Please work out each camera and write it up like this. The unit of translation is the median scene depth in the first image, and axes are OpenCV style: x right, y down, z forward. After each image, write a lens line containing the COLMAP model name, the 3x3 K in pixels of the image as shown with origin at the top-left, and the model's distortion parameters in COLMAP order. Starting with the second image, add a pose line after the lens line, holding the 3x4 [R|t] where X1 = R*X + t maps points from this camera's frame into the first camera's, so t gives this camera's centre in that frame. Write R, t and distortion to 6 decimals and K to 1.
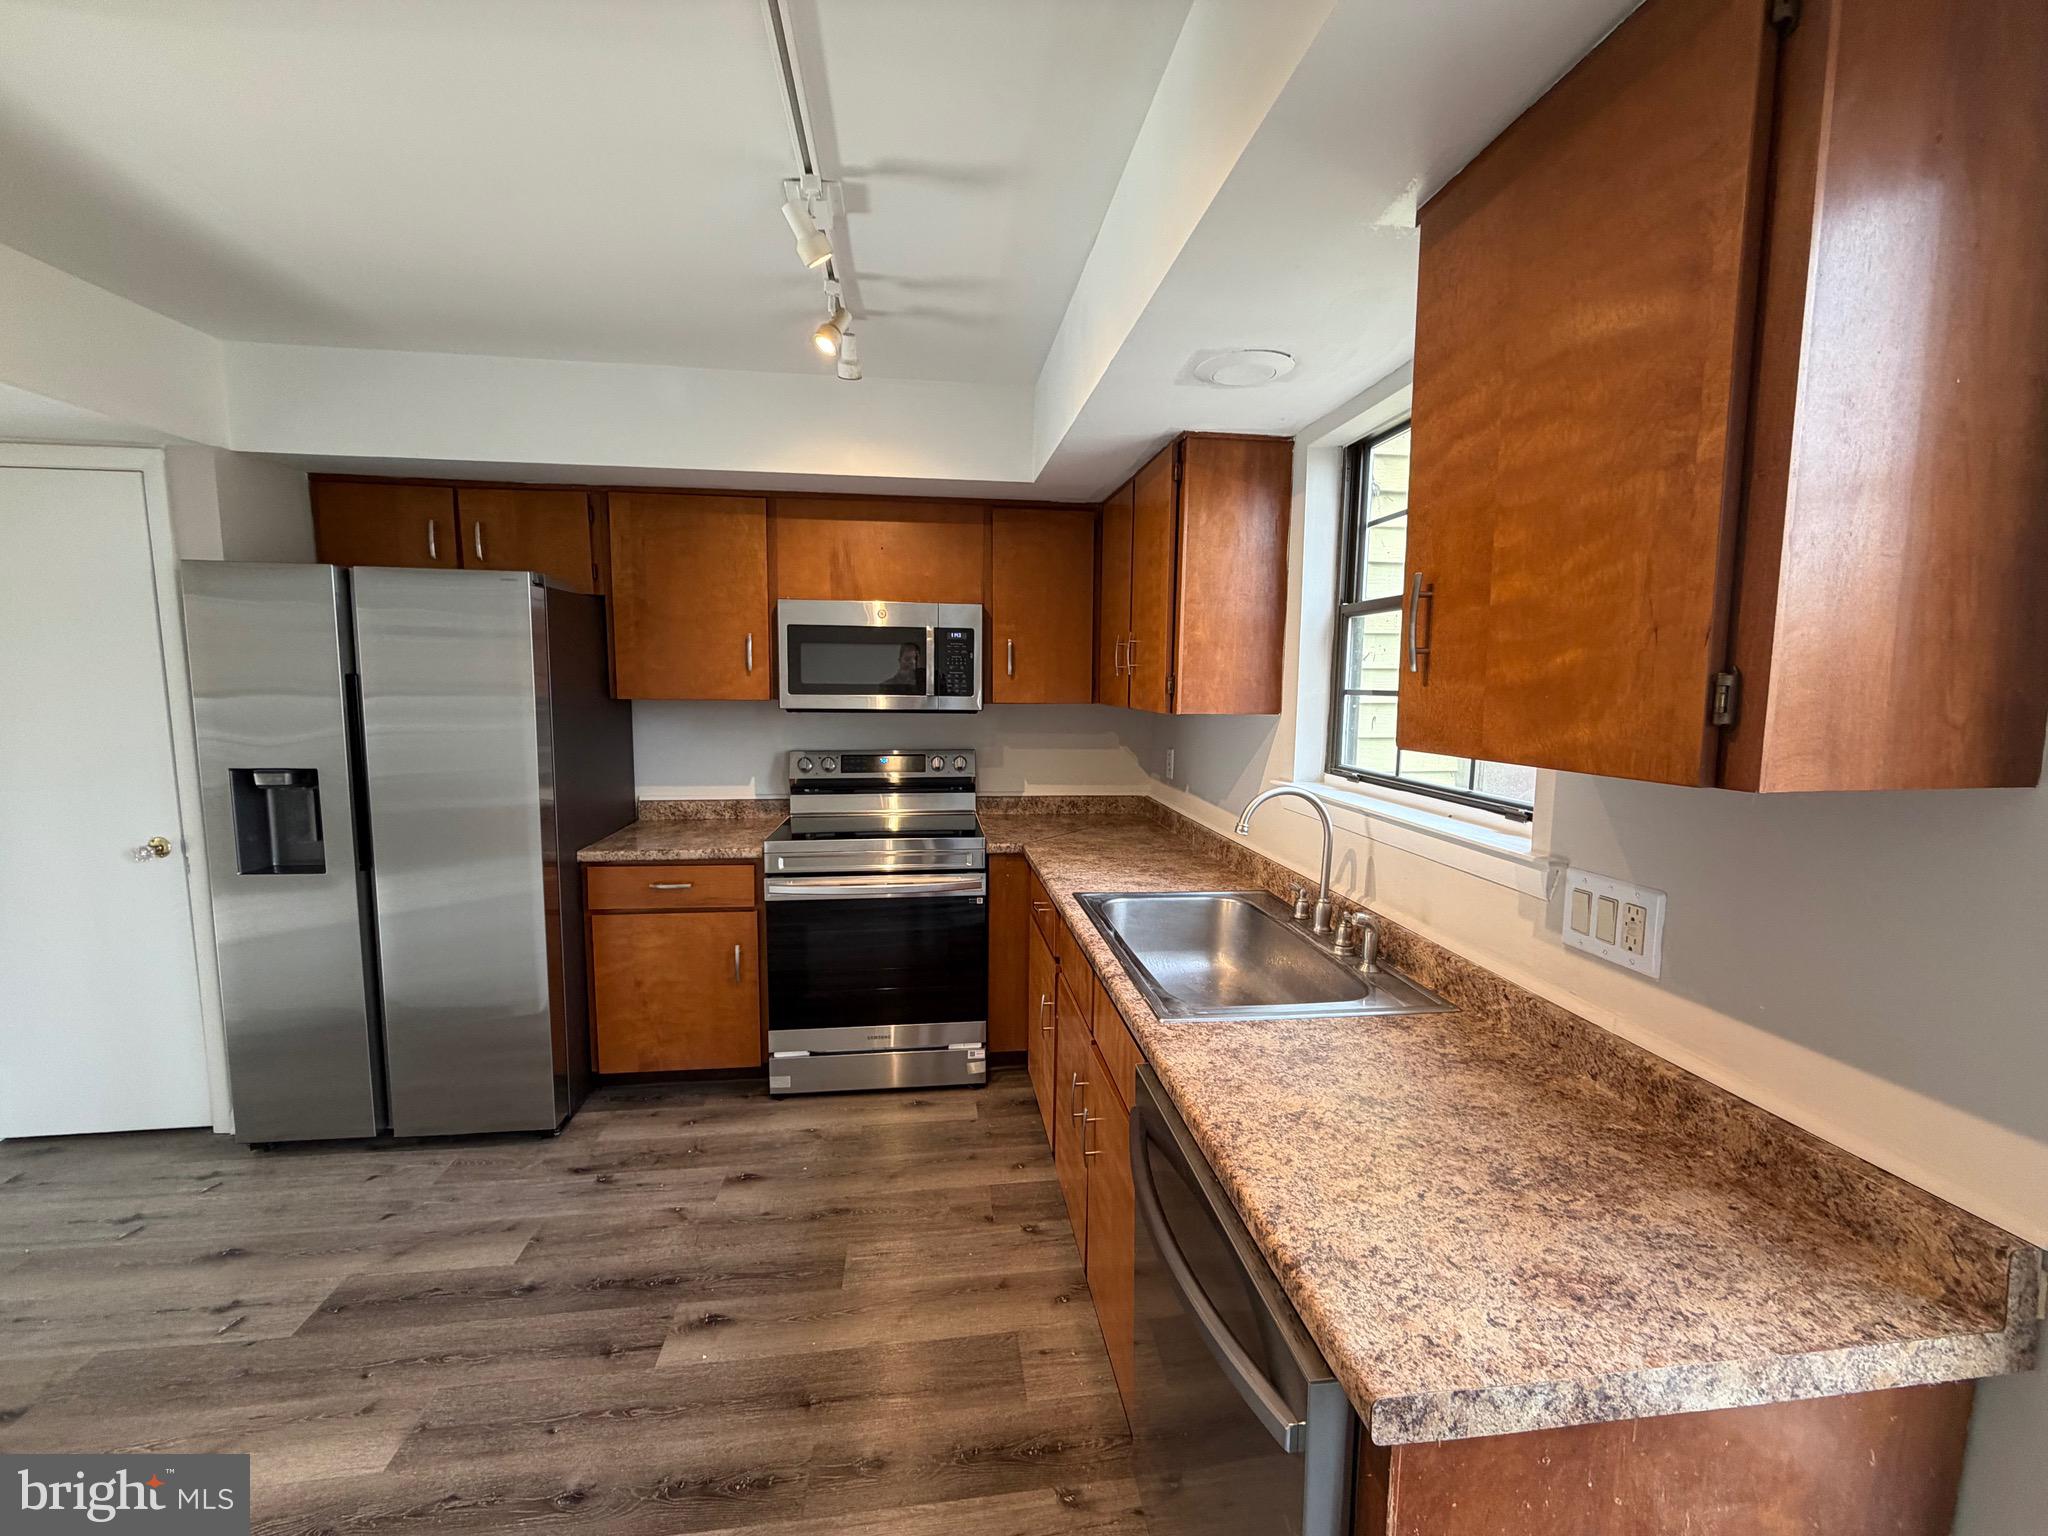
lens RADIAL K [[804.0, 0, 1022.3], [0, 804.0, 766.9], [0, 0, 1]] dist [-0.005698, 0.001068]
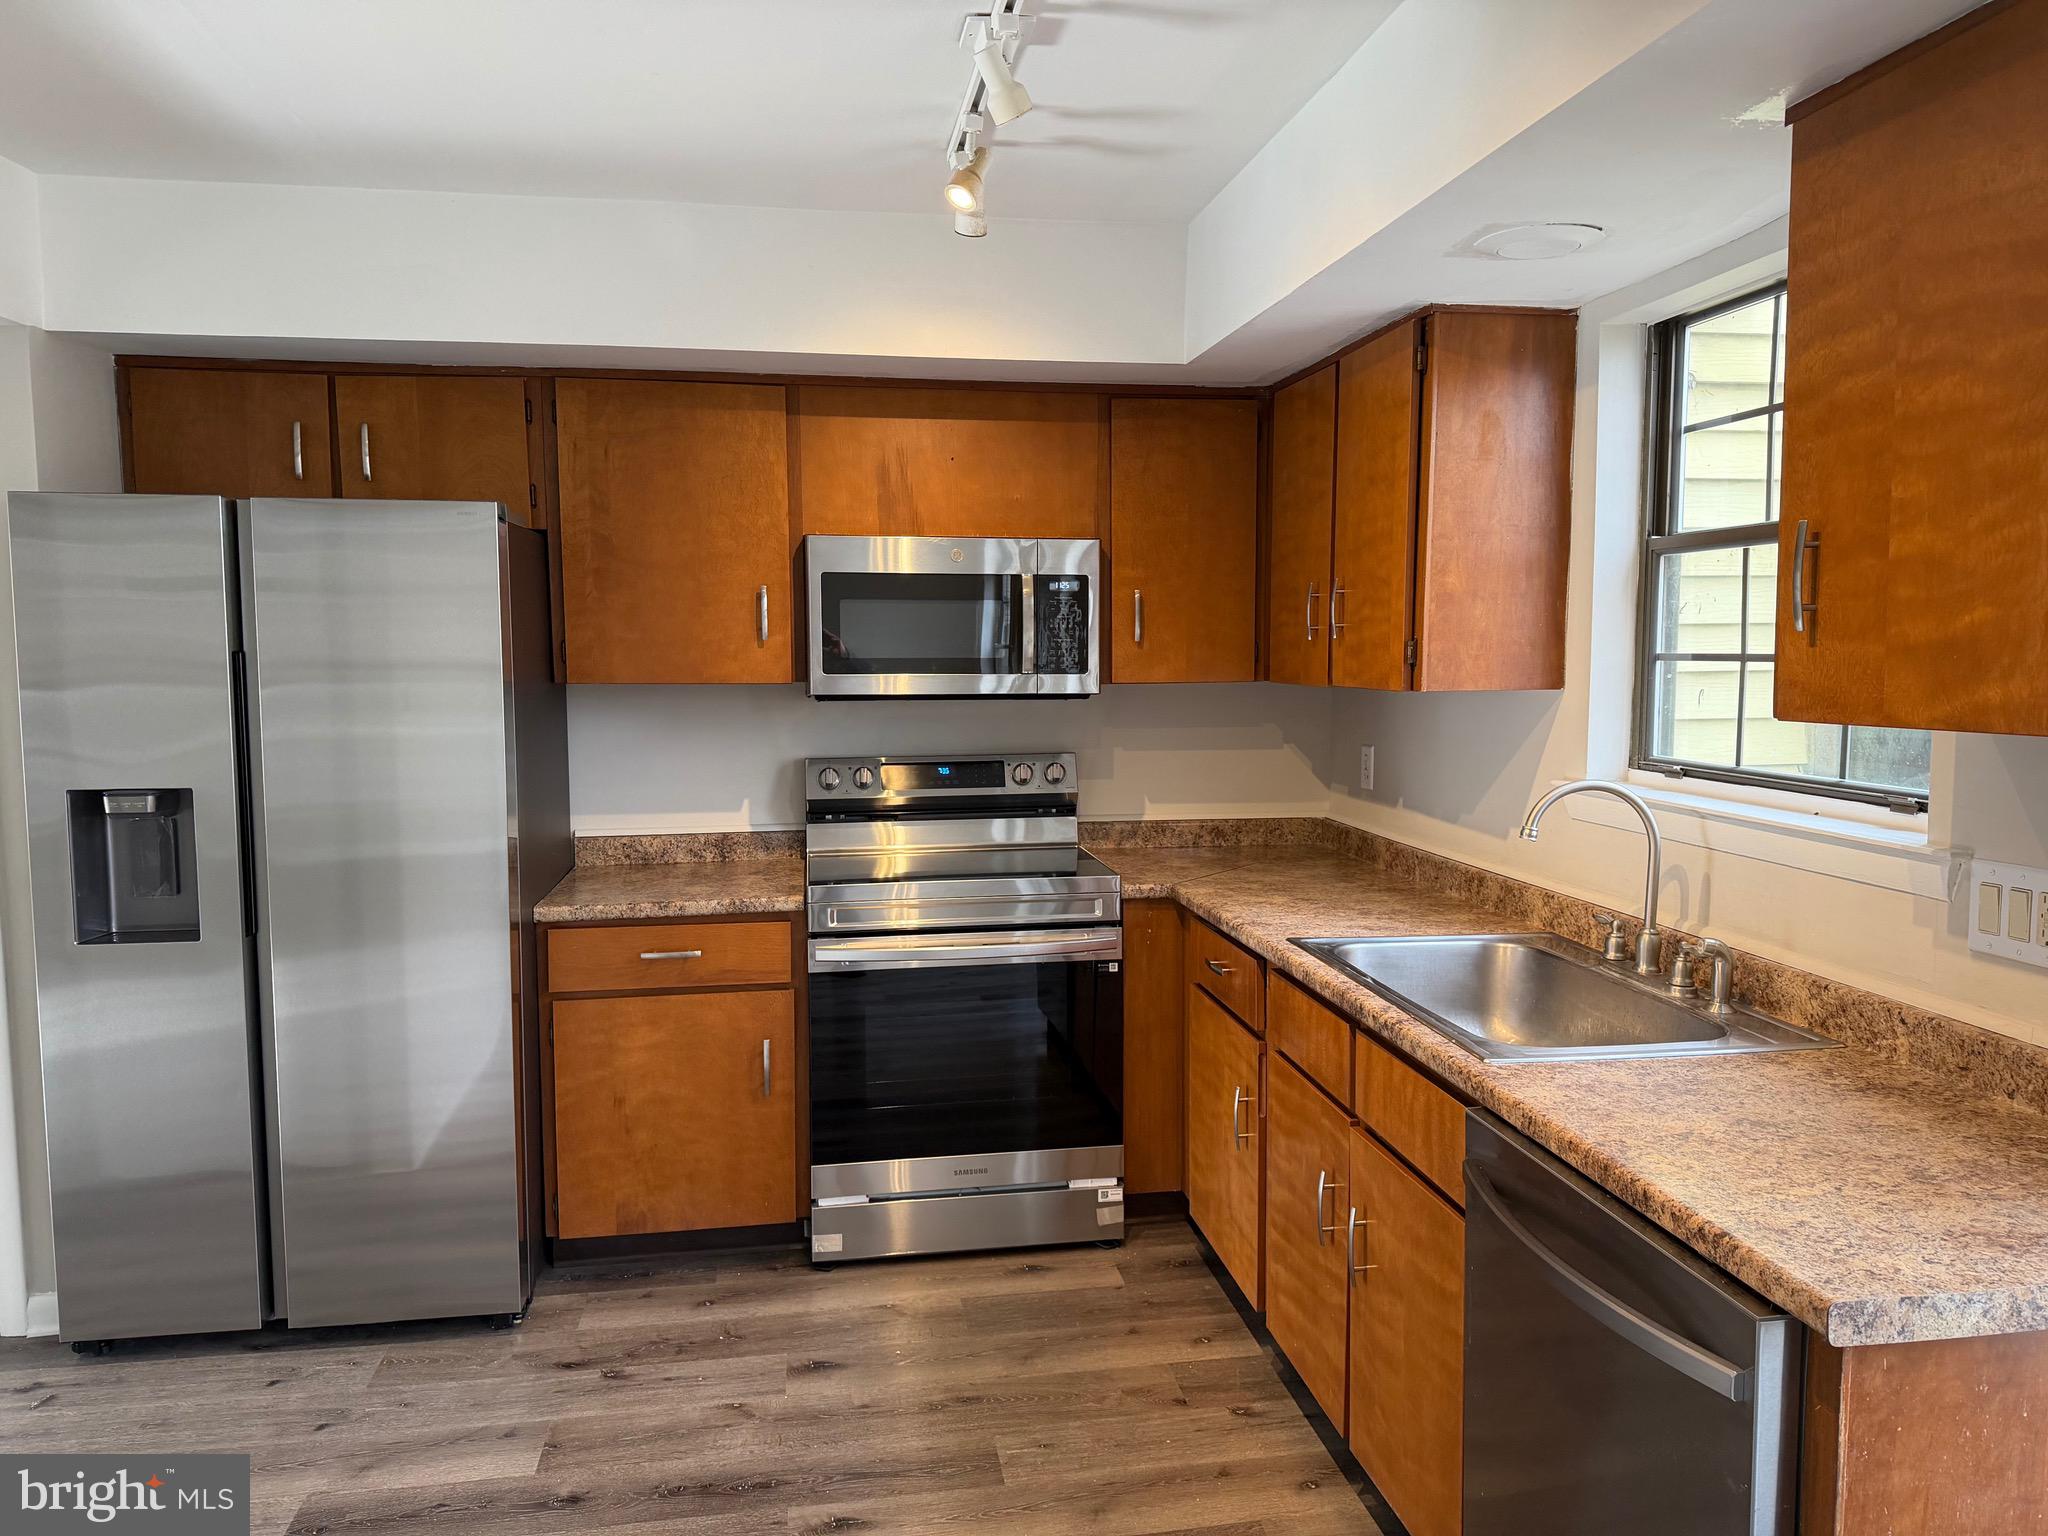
lens RADIAL K [[1452.0, 0, 1006.3], [0, 1452.0, 779.6], [0, 0, 1]] dist [0.032352, -0.038538]
pose [[0.999291, -0.017463, 0.033367, -0.223935], [0.018002, 0.999711, -0.015933, 0.027745], [-0.033079, 0.016523, 0.999316, -0.292946]]
